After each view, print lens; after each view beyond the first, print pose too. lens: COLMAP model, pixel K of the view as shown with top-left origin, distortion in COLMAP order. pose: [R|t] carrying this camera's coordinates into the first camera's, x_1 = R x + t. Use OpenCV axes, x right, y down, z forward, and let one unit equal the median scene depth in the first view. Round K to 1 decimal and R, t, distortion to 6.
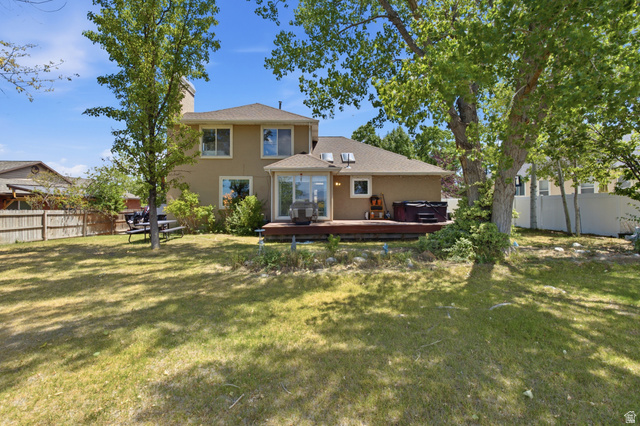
lens RADIAL K [[281.4, 0, 321.2], [0, 281.4, 213.6], [0, 0, 1]] dist [-0.005152, -0.000611]
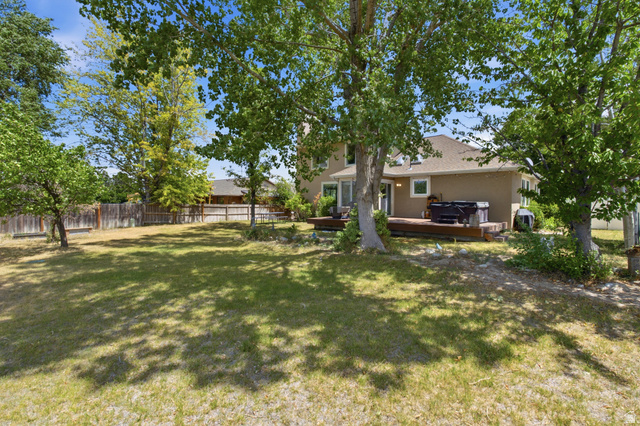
lens RADIAL K [[281.4, 0, 321.2], [0, 281.4, 213.6], [0, 0, 1]] dist [-0.005152, -0.000611]
pose [[0.729713, 0.036345, -0.682787, 0.605431], [-0.030140, 0.999325, 0.020983, -0.007351], [0.683089, 0.005267, 0.730316, -0.013640]]
